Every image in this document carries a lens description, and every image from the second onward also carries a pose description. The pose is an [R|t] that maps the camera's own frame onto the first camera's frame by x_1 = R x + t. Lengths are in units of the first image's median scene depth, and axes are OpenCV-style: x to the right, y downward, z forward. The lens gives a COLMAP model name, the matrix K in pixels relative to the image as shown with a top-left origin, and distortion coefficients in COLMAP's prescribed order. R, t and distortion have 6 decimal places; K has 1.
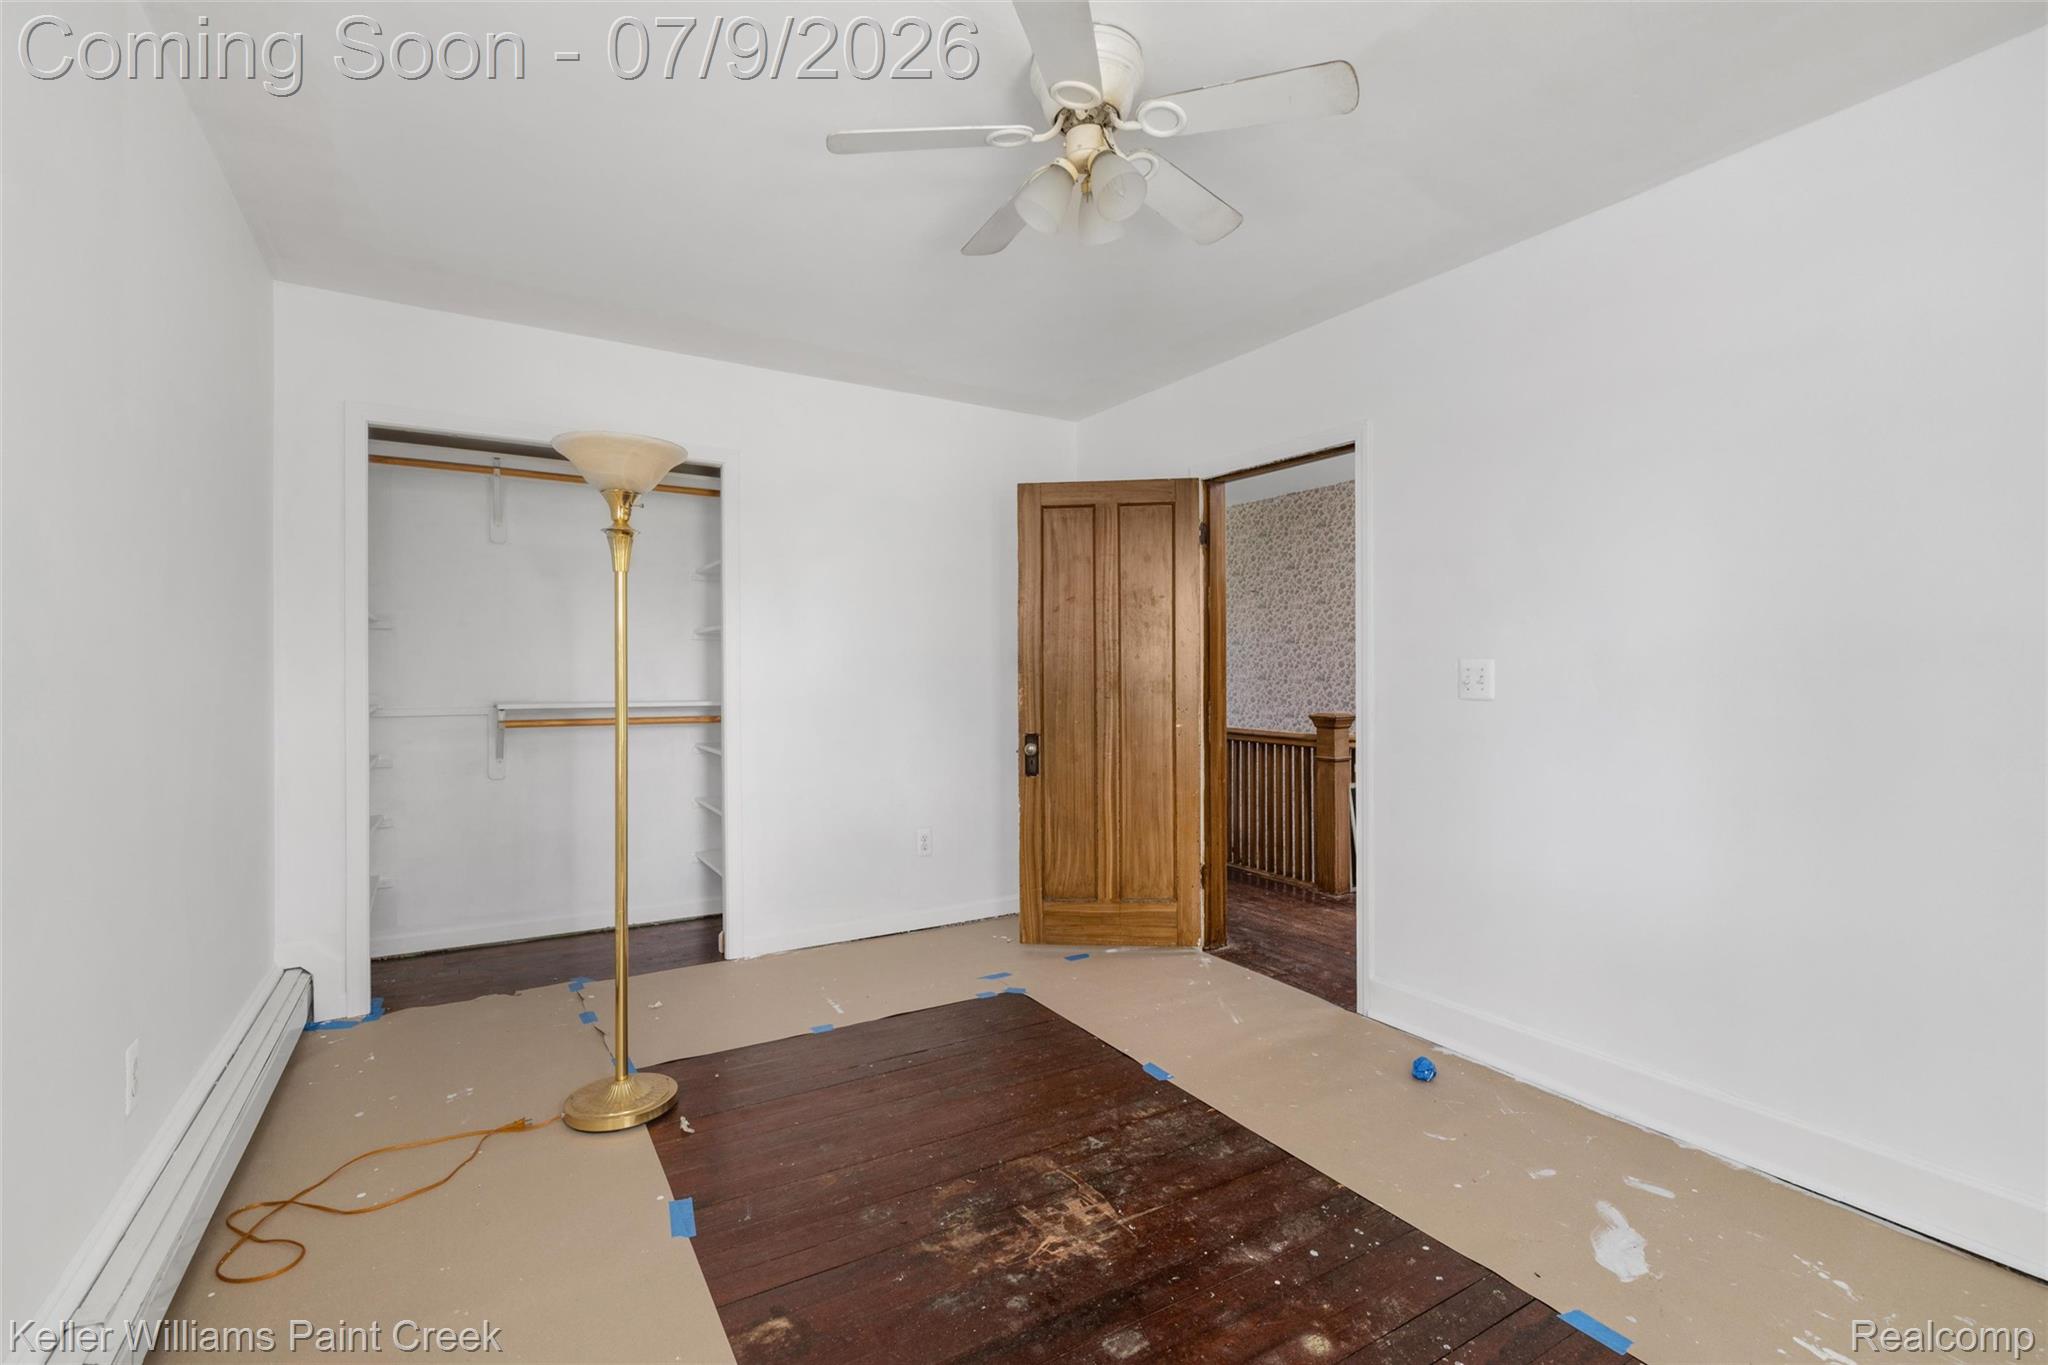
lens RADIAL K [[889.4, 0, 1030.8], [0, 889.4, 672.9], [0, 0, 1]] dist [-0.001213, 0.001668]
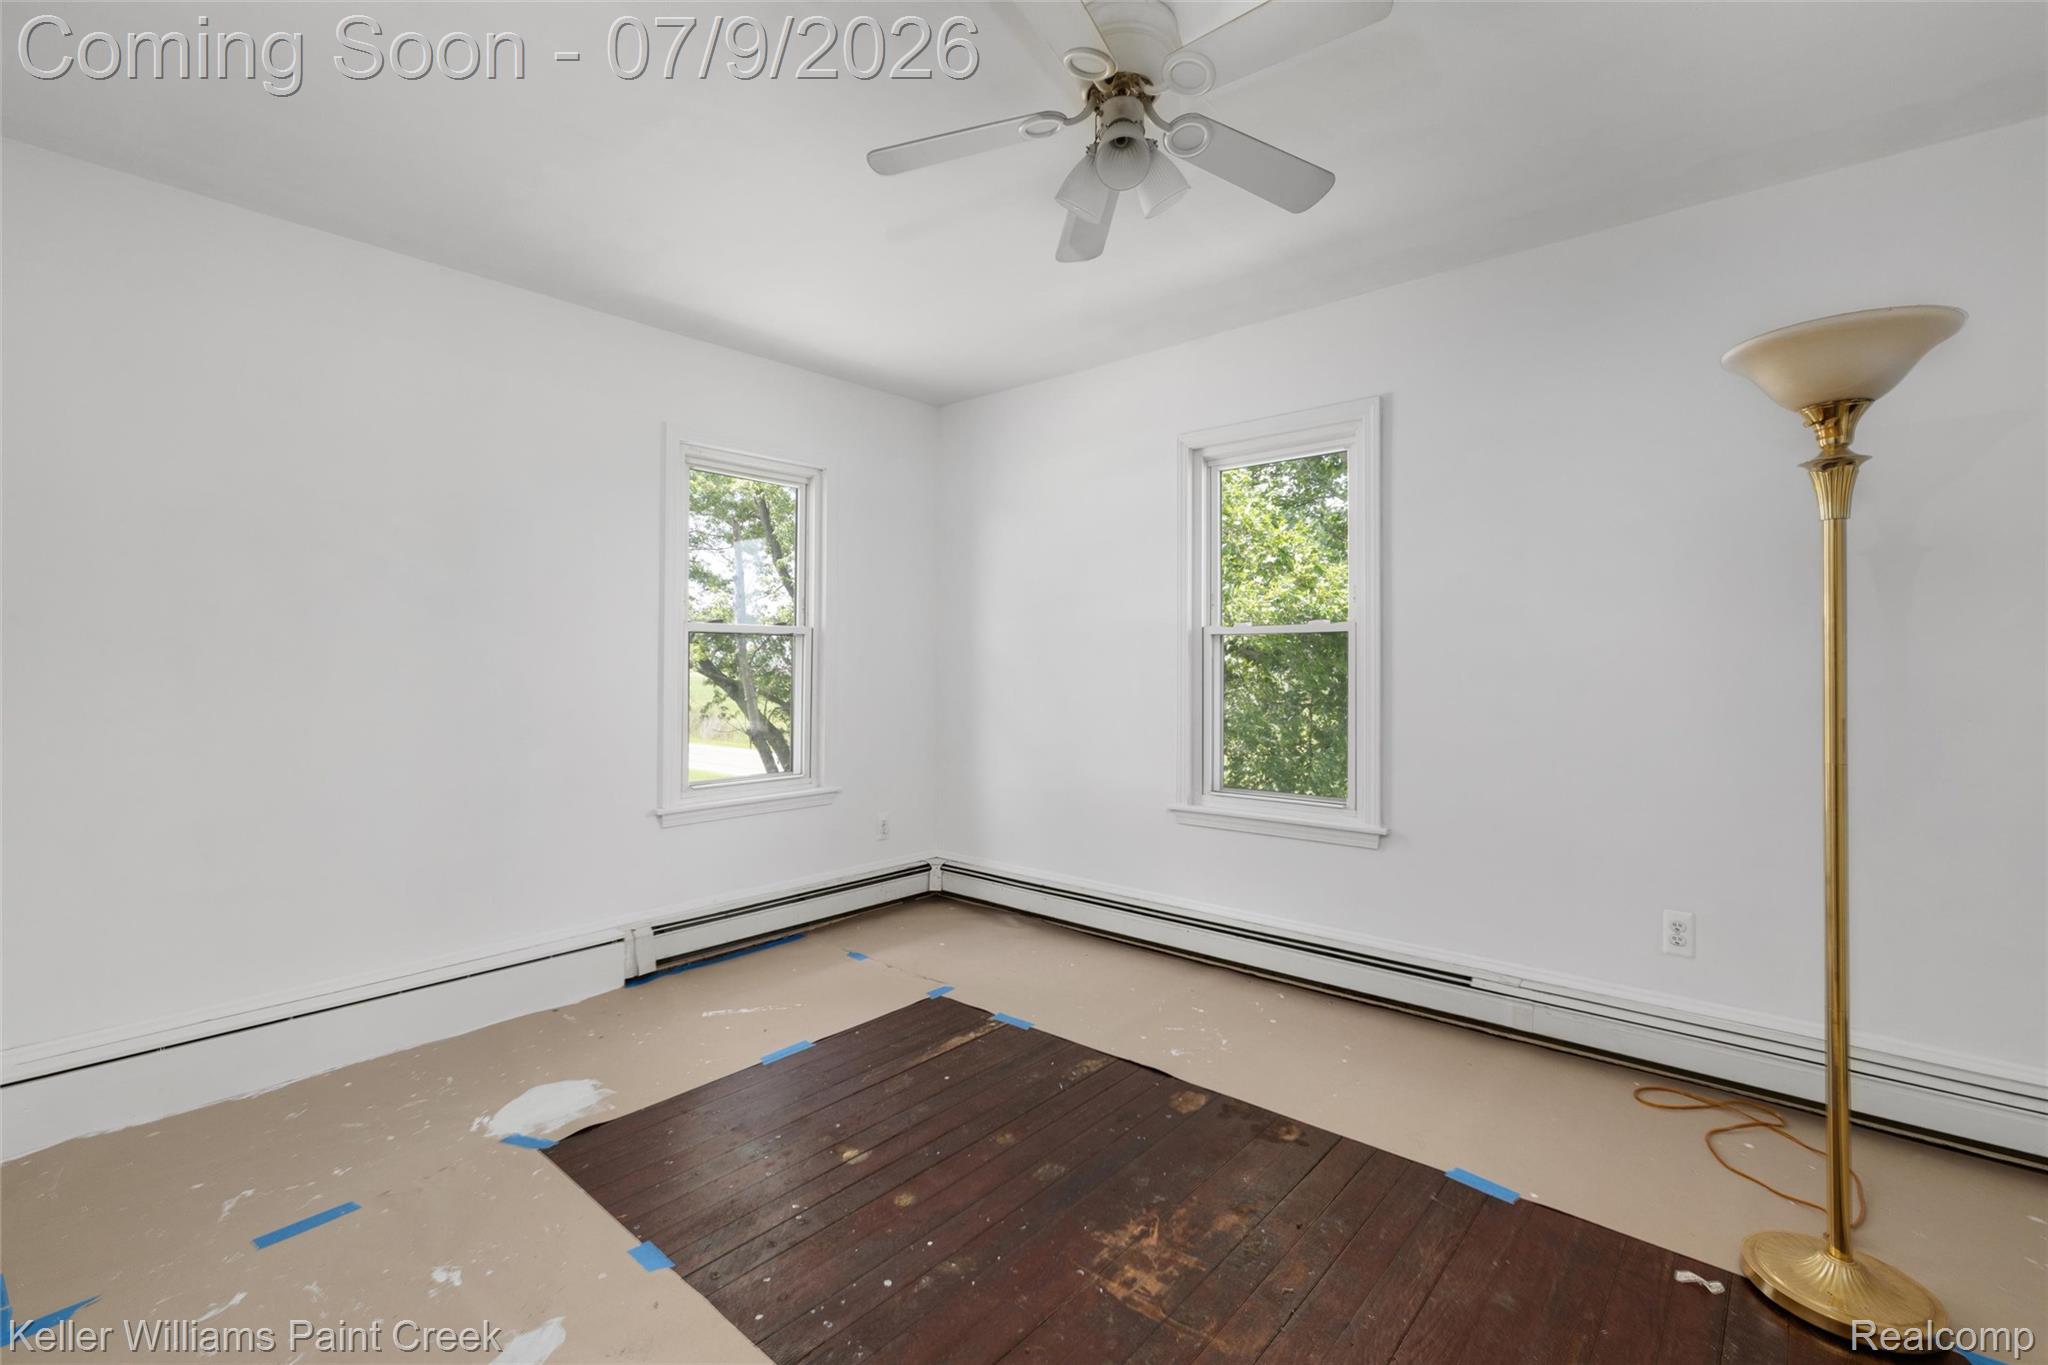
lens RADIAL K [[889.4, 0, 1023.1], [0, 889.4, 664.0], [0, 0, 1]] dist [-0.001213, 0.001668]
pose [[-0.954431, -0.003805, -0.298408, 0.443558], [-0.005658, 0.999970, 0.005347, -0.005957], [0.298379, 0.006791, -0.954423, 1.844397]]
